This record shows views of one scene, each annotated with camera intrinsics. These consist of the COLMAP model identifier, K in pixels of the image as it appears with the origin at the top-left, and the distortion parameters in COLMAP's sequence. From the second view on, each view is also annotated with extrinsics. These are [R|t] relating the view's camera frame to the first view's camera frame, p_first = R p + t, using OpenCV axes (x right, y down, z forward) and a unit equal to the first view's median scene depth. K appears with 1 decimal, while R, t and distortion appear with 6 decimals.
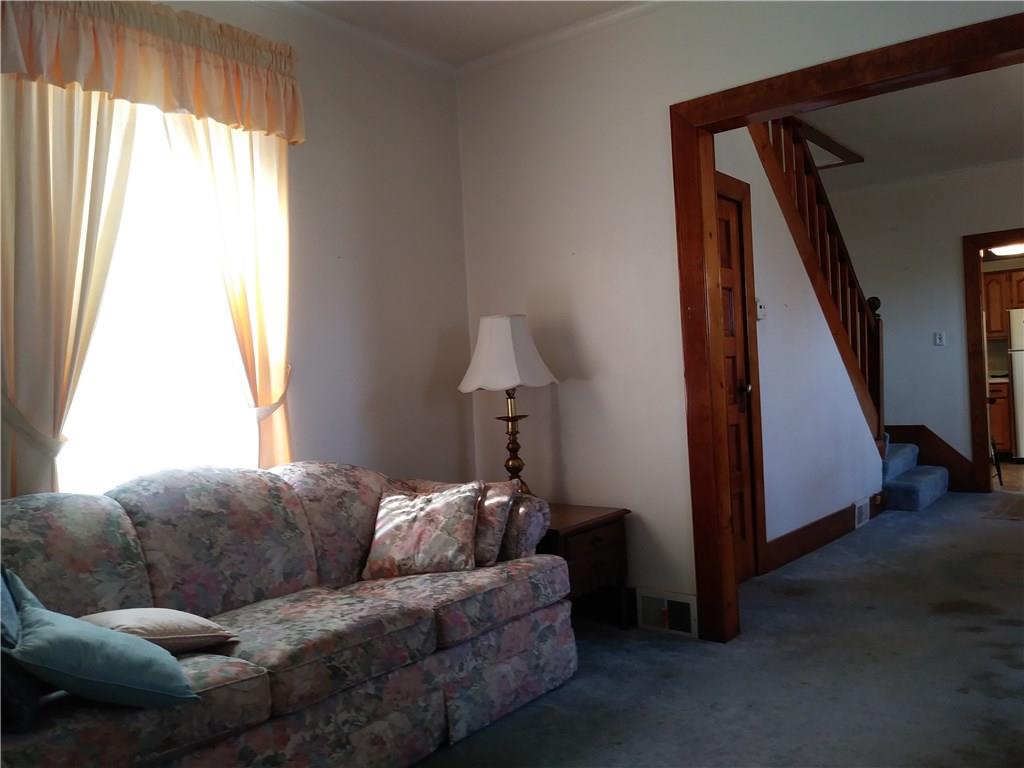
lens RADIAL K [[826.2, 0, 512.6], [0, 826.2, 384.1], [0, 0, 1]] dist [0.023596, -0.070886]
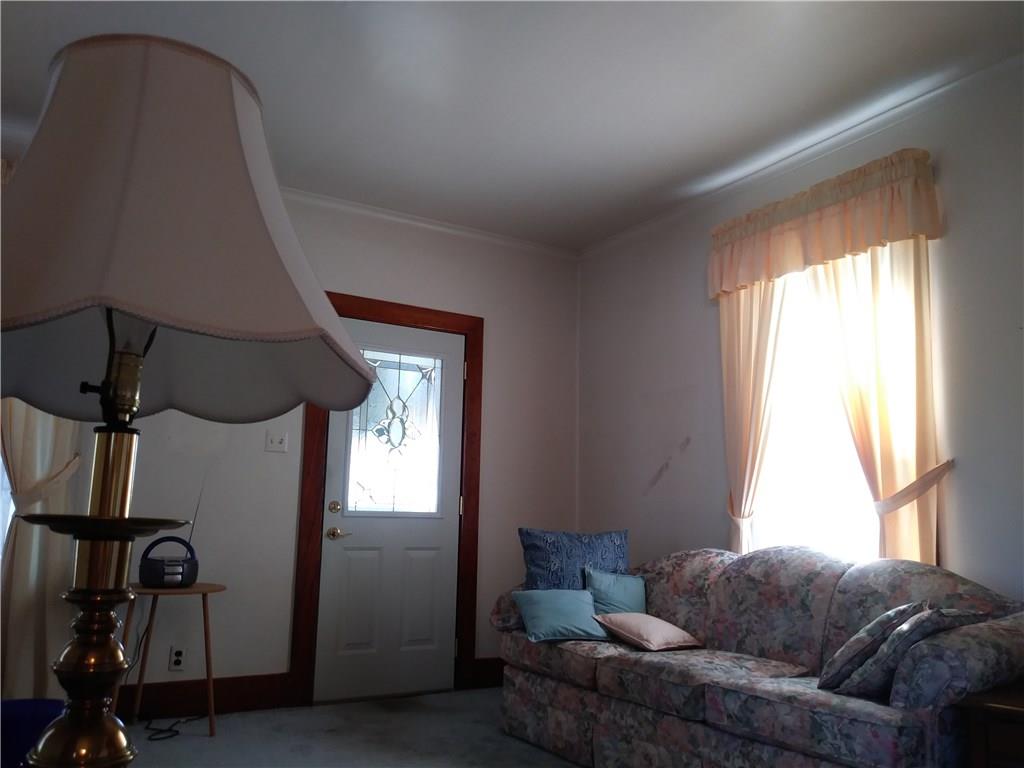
lens RADIAL K [[826.2, 0, 513.9], [0, 826.2, 381.3], [0, 0, 1]] dist [0.023596, -0.070886]
pose [[-0.352075, -0.119378, -0.928327, 1.007088], [-0.004144, 0.992022, -0.125997, 0.011373], [0.935962, -0.040514, -0.349761, 1.097926]]
